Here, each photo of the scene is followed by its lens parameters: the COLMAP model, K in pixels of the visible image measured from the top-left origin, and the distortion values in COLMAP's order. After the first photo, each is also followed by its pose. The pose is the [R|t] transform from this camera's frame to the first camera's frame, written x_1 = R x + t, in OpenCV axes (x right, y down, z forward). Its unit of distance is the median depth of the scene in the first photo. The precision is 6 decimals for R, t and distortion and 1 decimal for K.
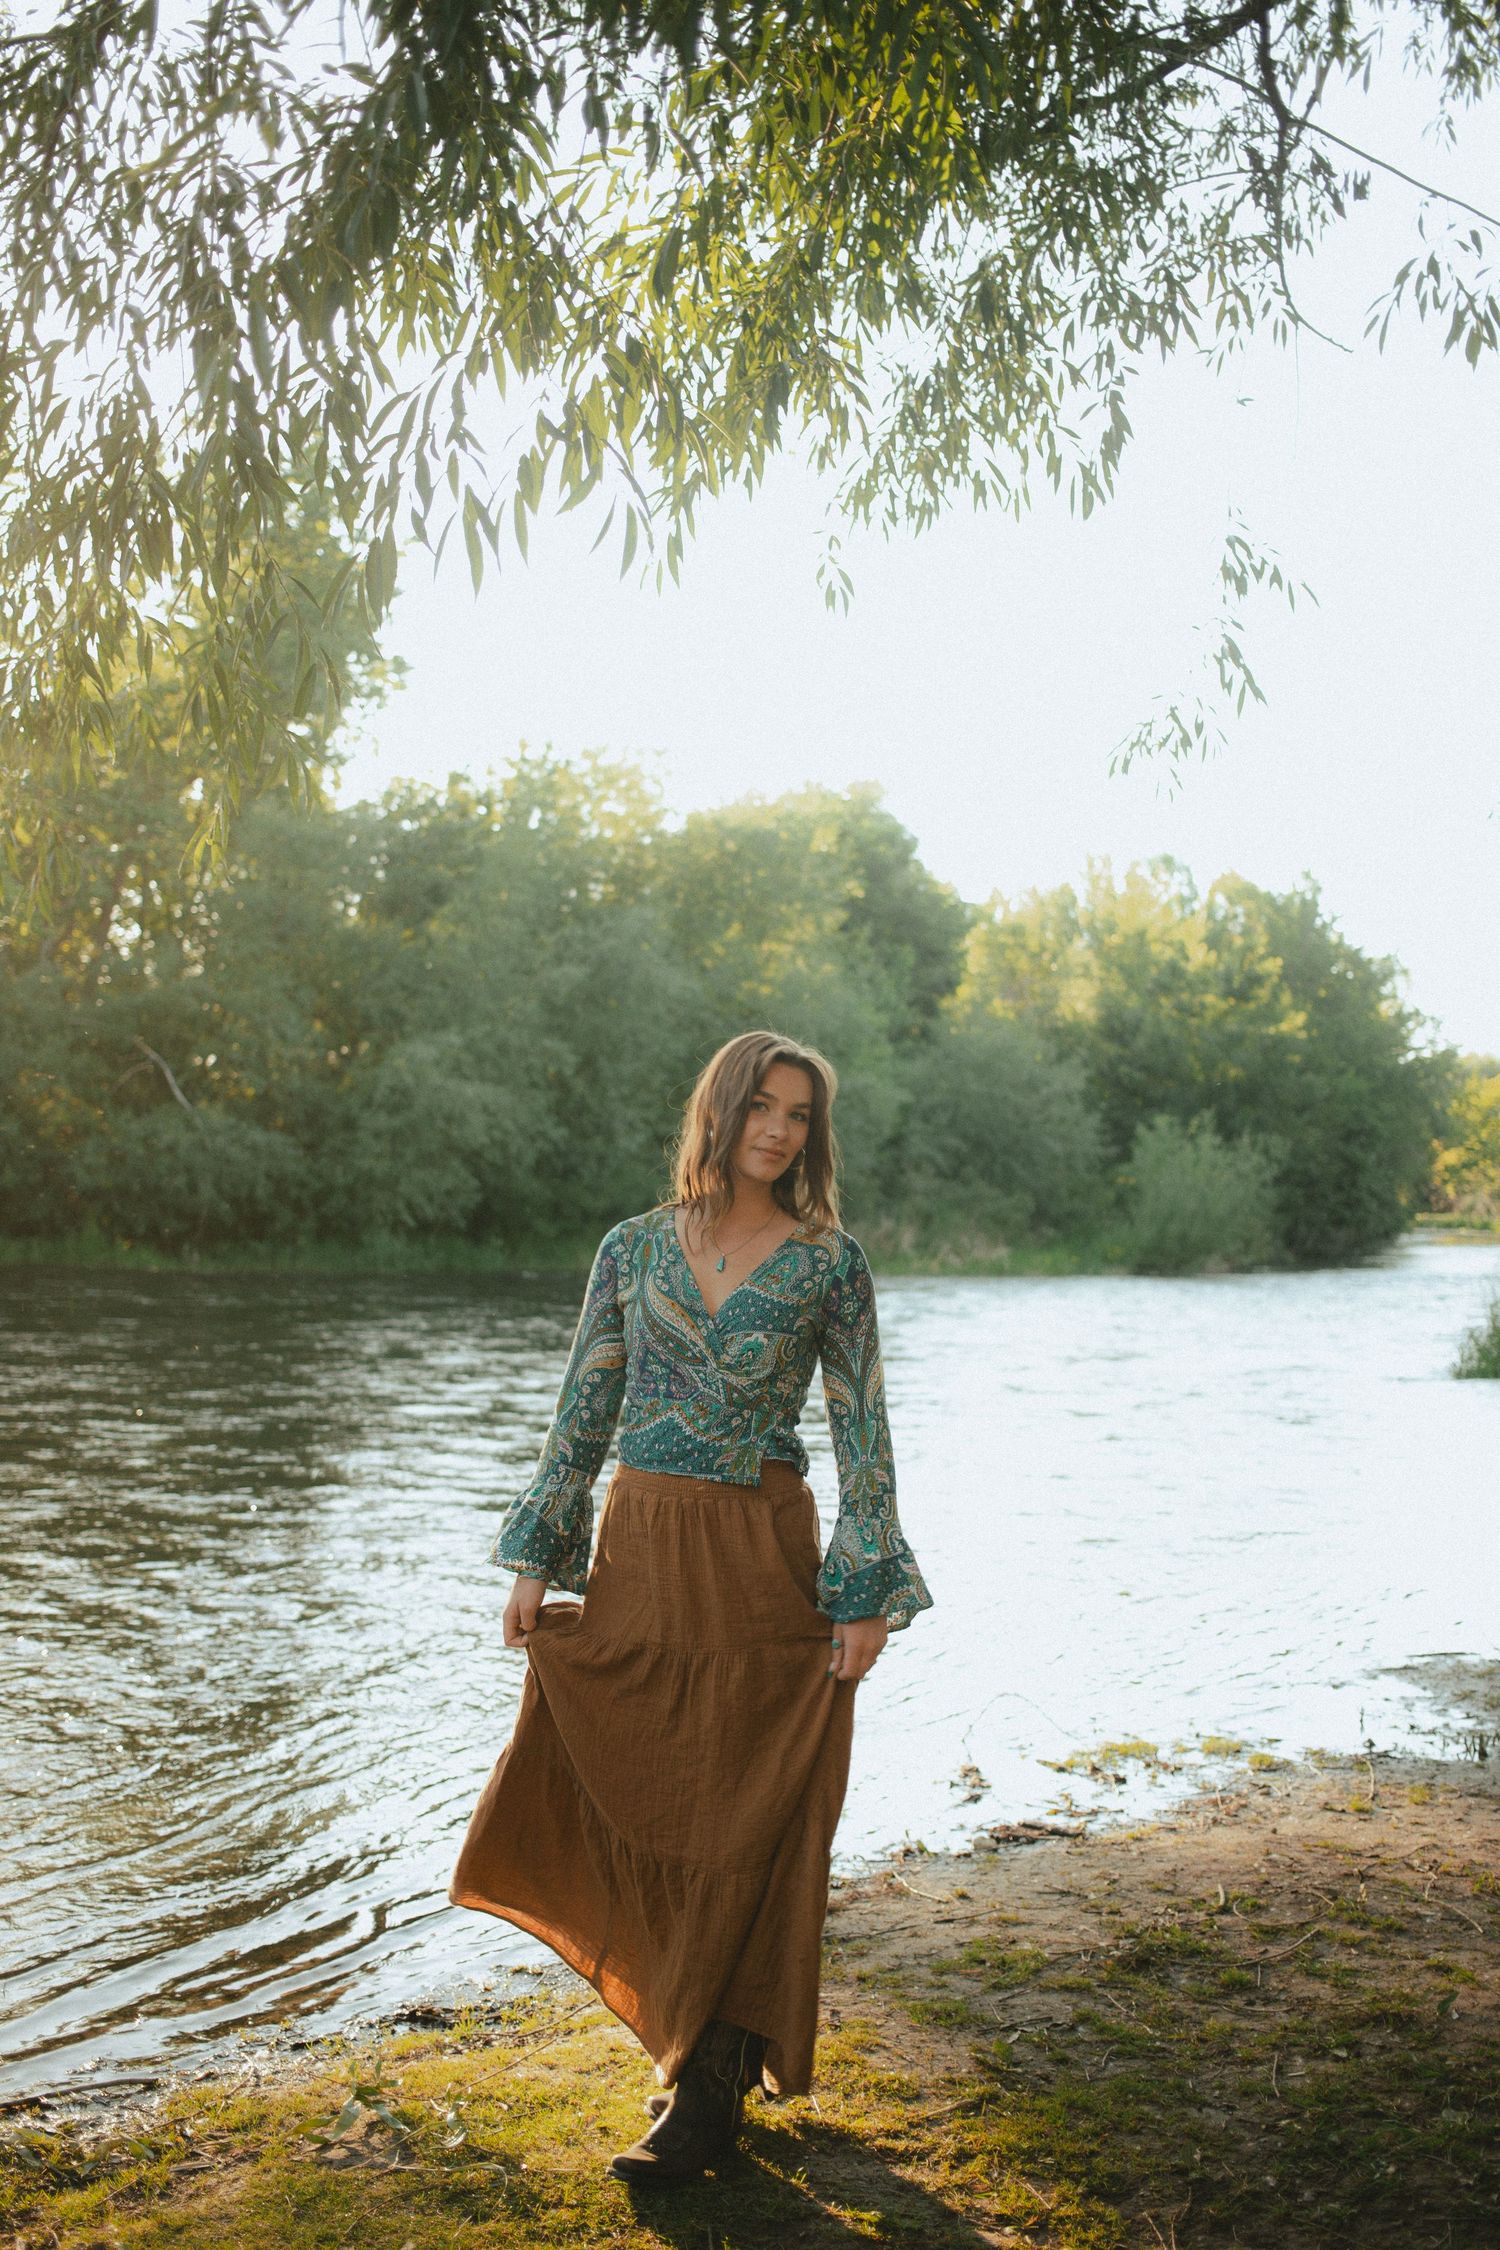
lens RADIAL K [[2495.1, 0, 747.8], [0, 2495.1, 1119.3], [0, 0, 1]] dist [-0.035764, 0.042252]
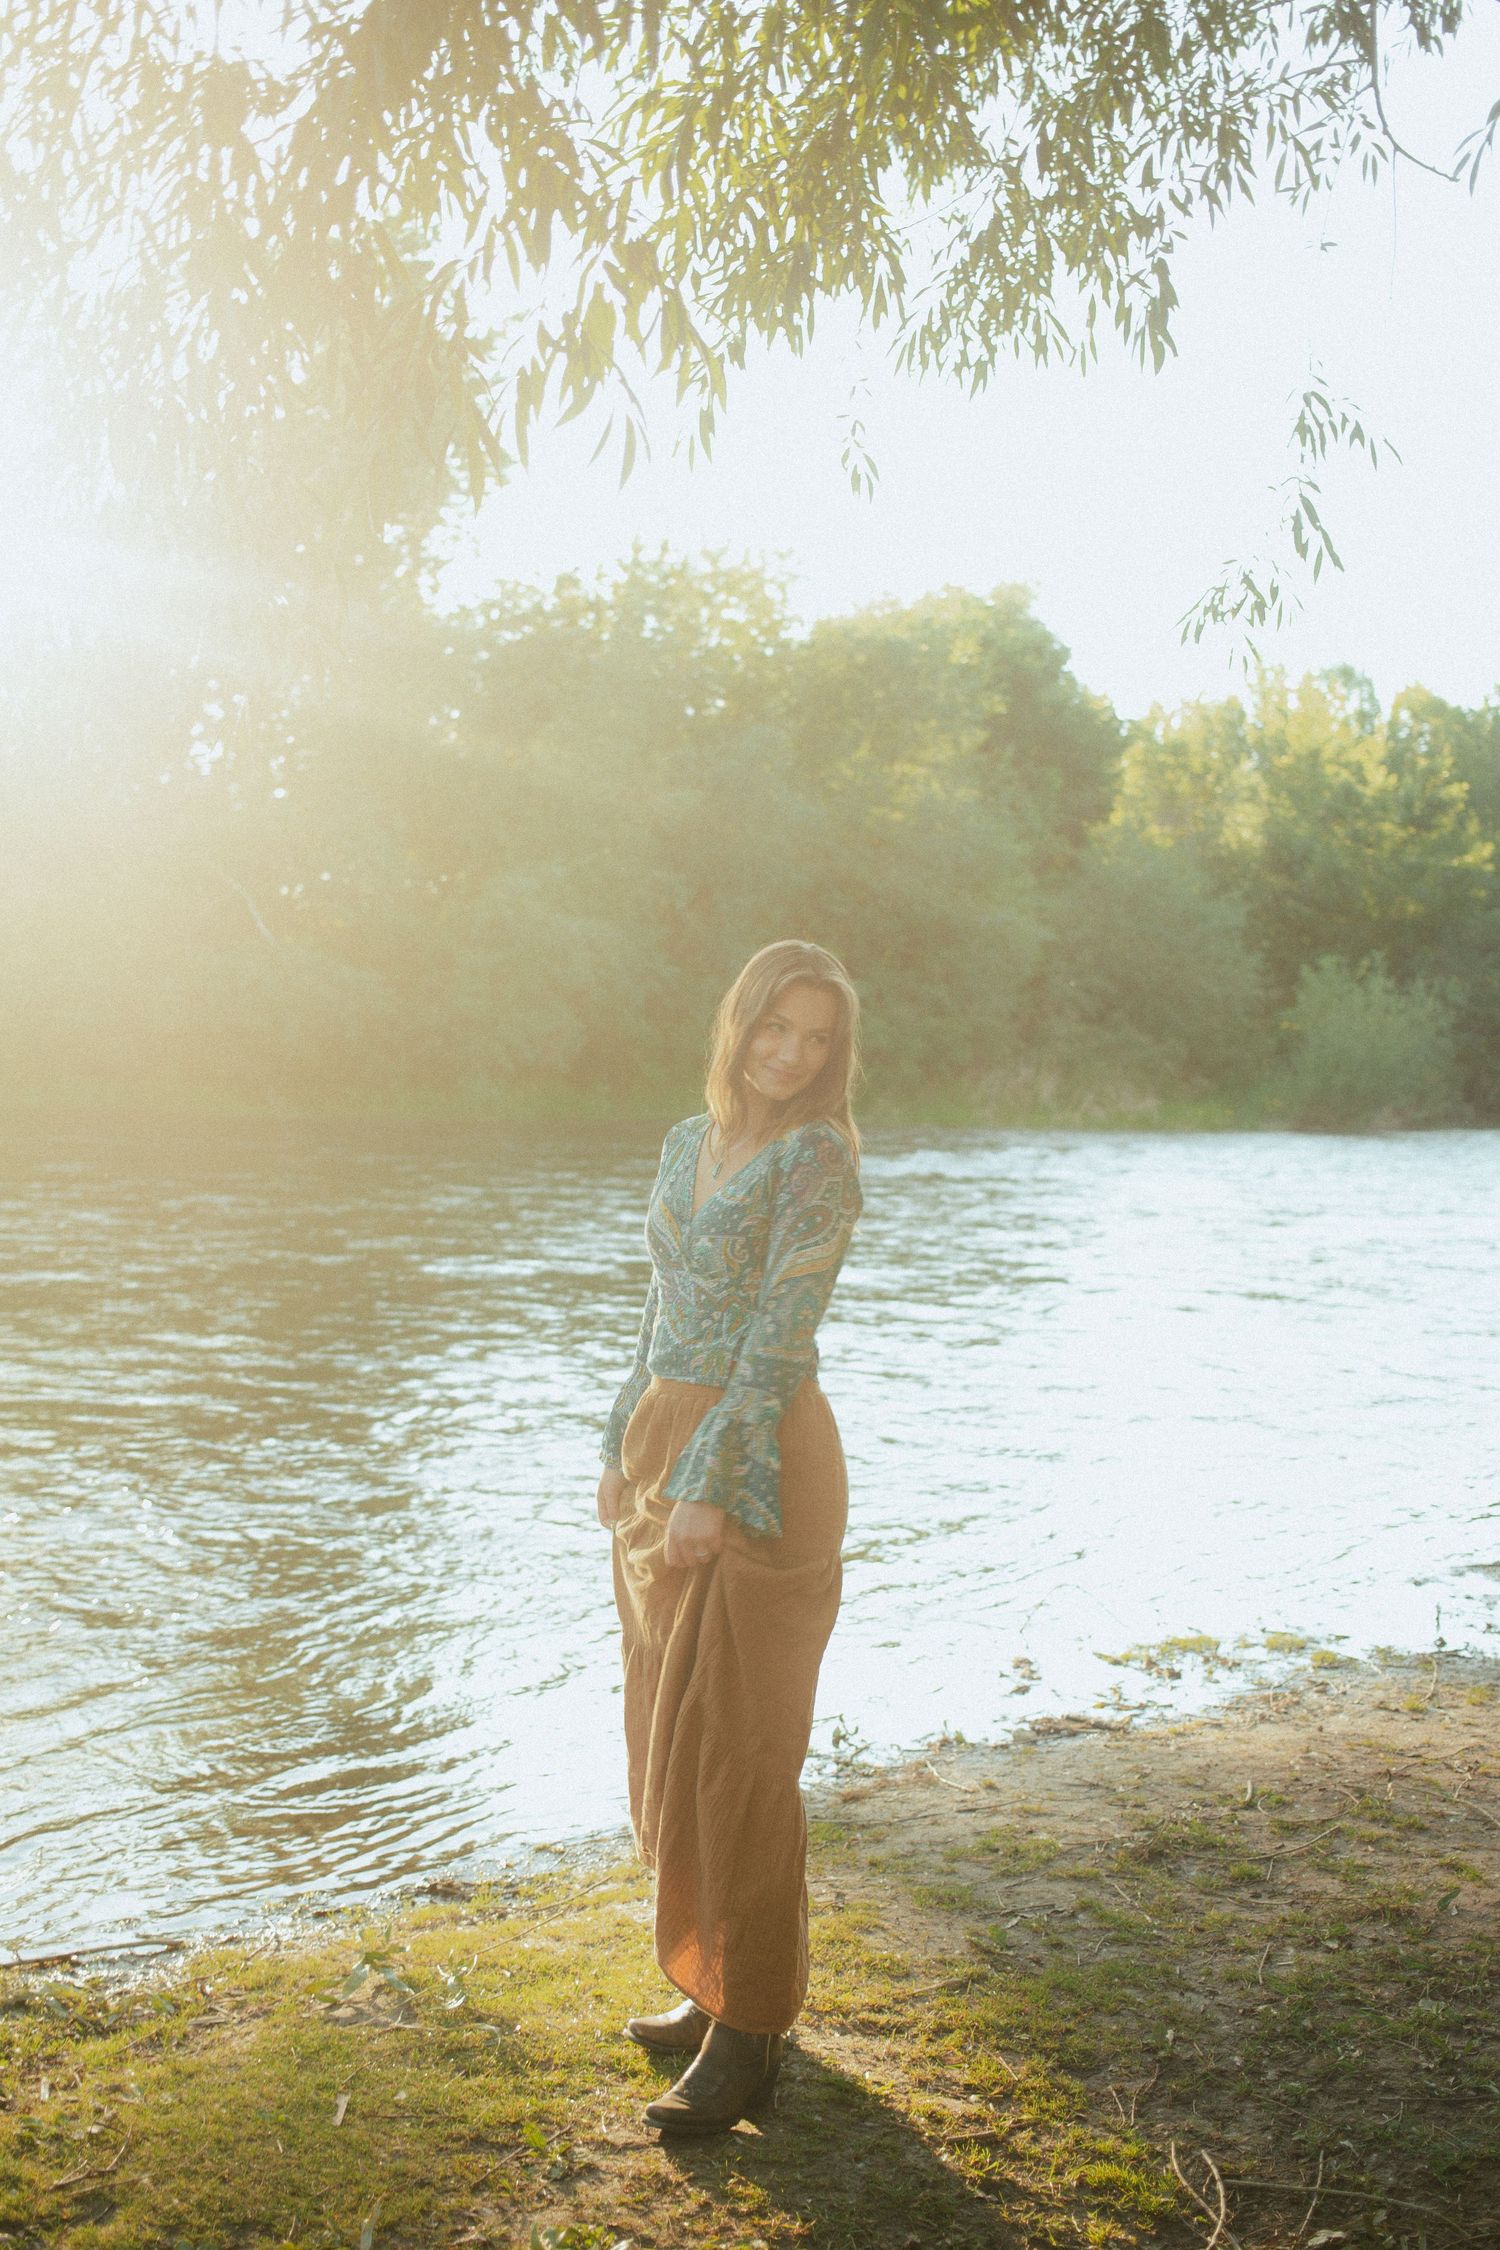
lens RADIAL K [[2721.3, 0, 755.9], [0, 2721.3, 1129.0], [0, 0, 1]] dist [-0.028740, -0.058591]
pose [[0.998795, 0.010130, -0.048030, 0.035212], [-0.006953, 0.997805, 0.065853, -0.019406], [0.048591, -0.065440, 0.996673, -0.064516]]
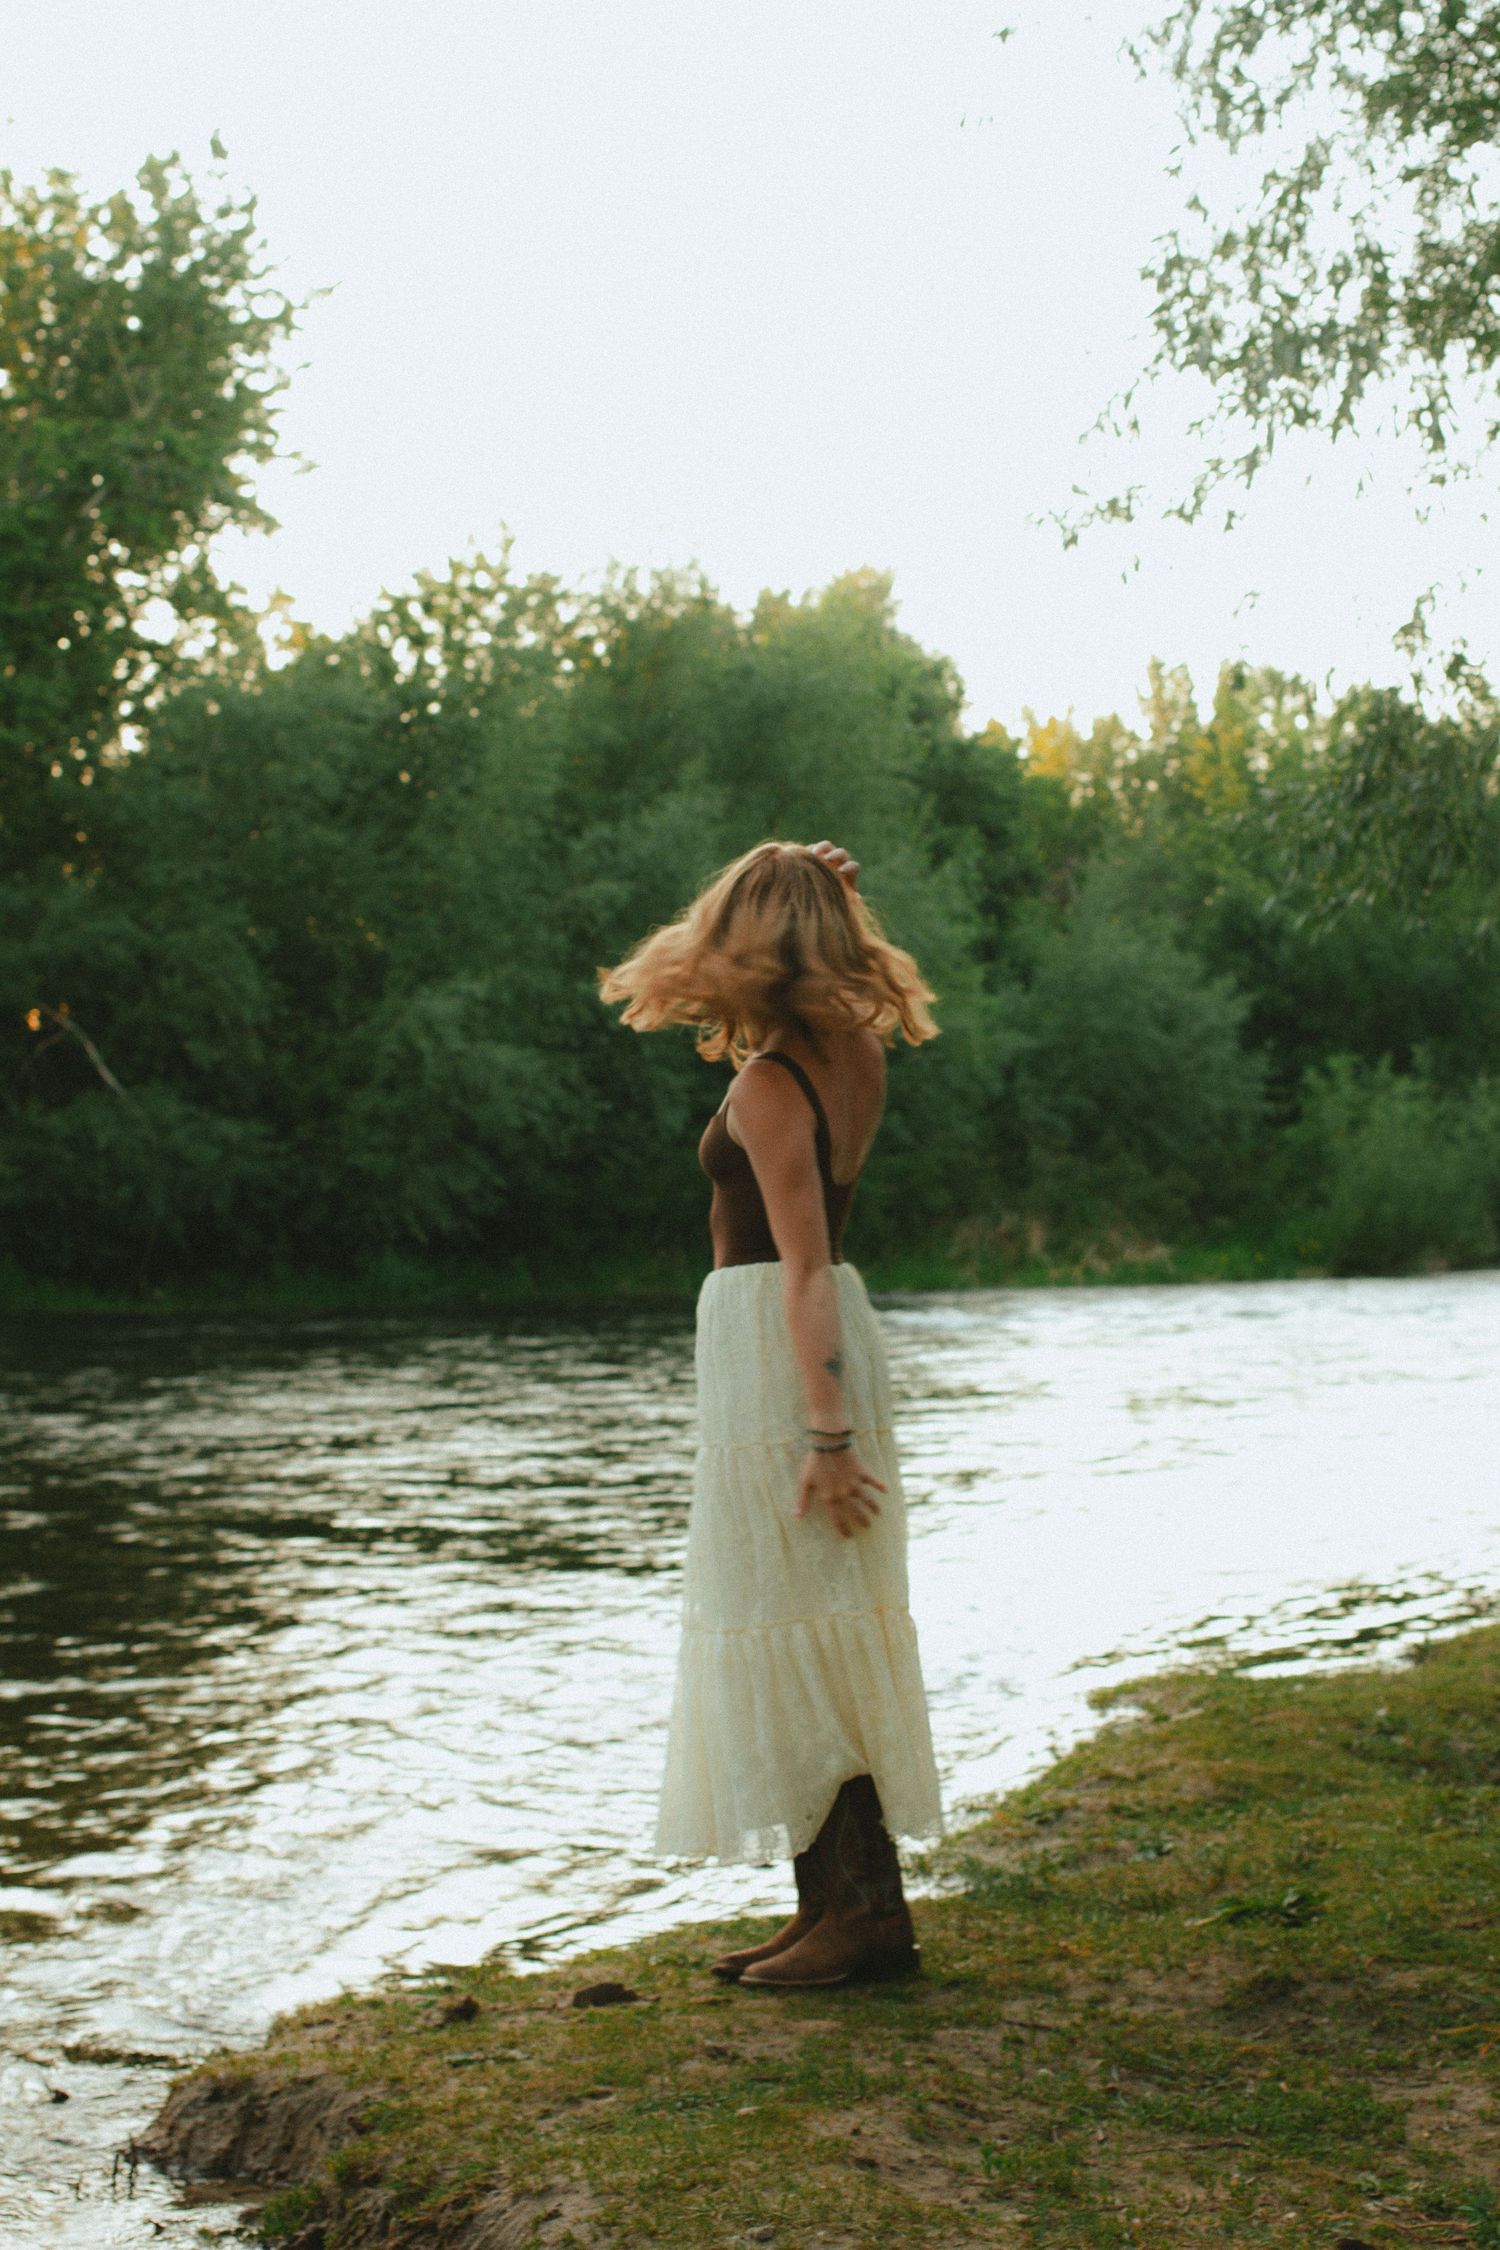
lens RADIAL K [[4078.9, 0, 750.0], [0, 4078.9, 1125.0], [0, 0, 1]] dist [-0.039486, 0.084519]
pose [[0.996011, -0.036552, 0.081406, -0.858388], [0.035452, 0.999260, 0.014915, -0.041785], [-0.081891, -0.011969, 0.996569, -1.312742]]
